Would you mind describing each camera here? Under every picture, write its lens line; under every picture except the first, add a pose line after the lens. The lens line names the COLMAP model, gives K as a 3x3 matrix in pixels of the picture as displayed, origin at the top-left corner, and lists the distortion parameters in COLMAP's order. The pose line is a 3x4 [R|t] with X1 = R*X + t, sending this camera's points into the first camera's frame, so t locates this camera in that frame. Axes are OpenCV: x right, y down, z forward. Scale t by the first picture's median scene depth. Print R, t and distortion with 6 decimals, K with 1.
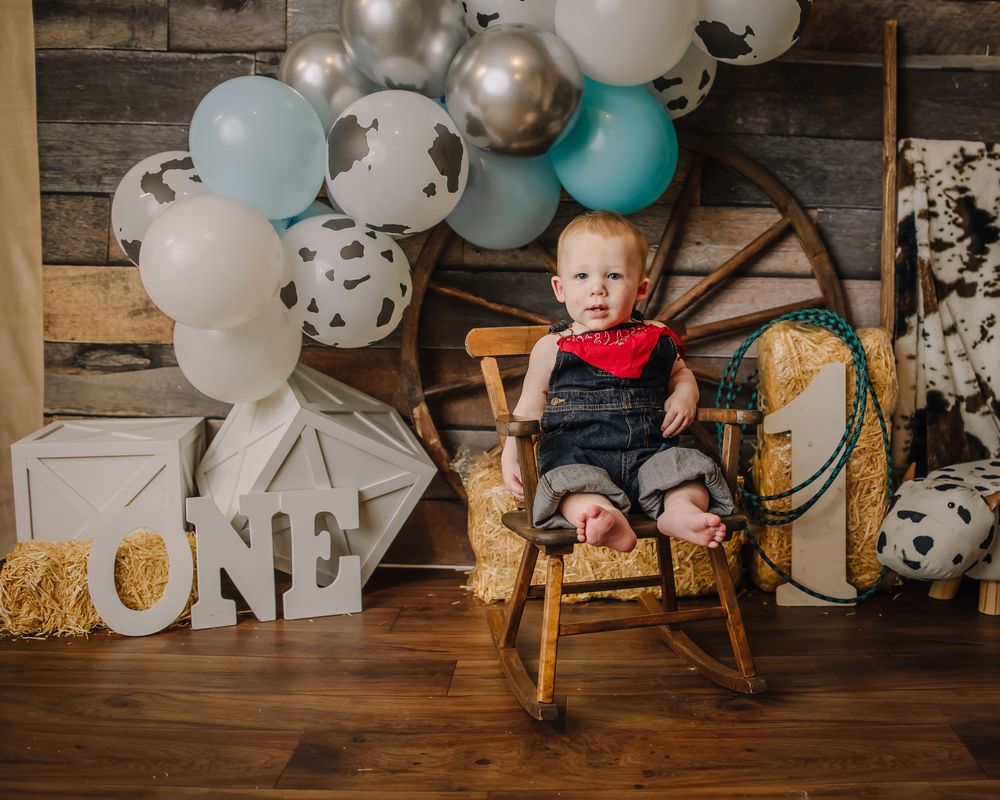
lens RADIAL K [[1230.5, 0, 593.3], [0, 1230.5, 401.1], [0, 0, 1]] dist [-0.070342, 0.024842]
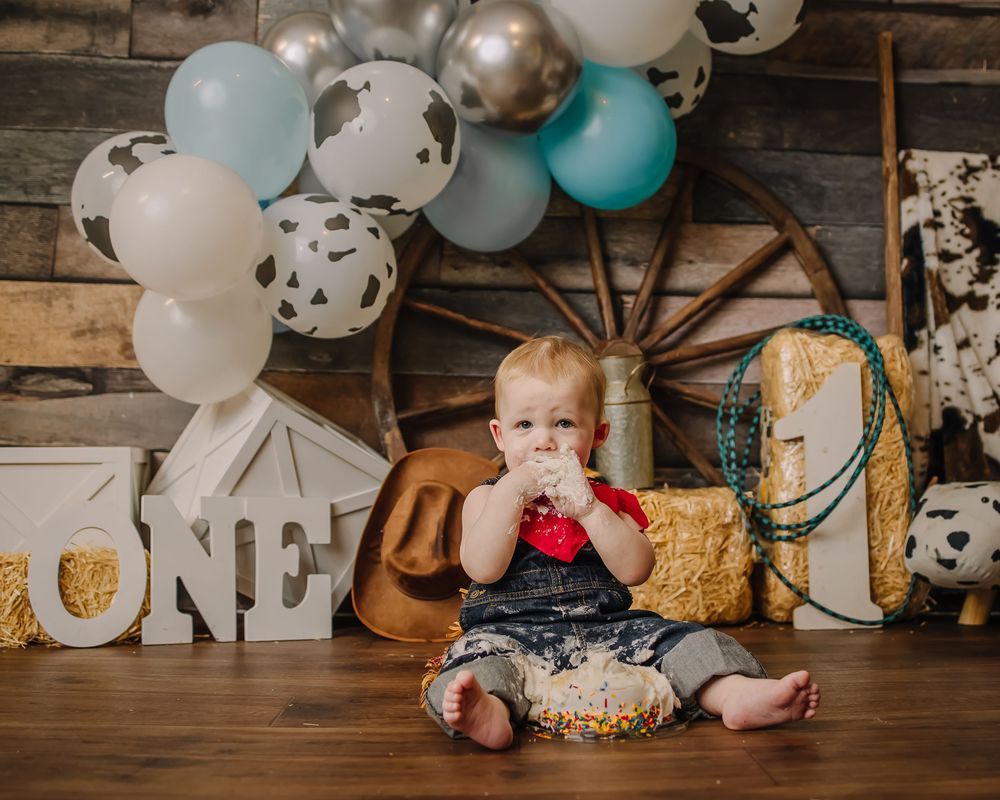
lens RADIAL K [[1343.2, 0, 558.0], [0, 1343.2, 417.2], [0, 0, 1]] dist [-0.069760, 0.033041]
pose [[0.999262, -0.001384, 0.038397, -0.057712], [0.007492, 0.987185, -0.159406, 0.157506], [-0.037684, 0.159576, 0.986466, 0.012036]]
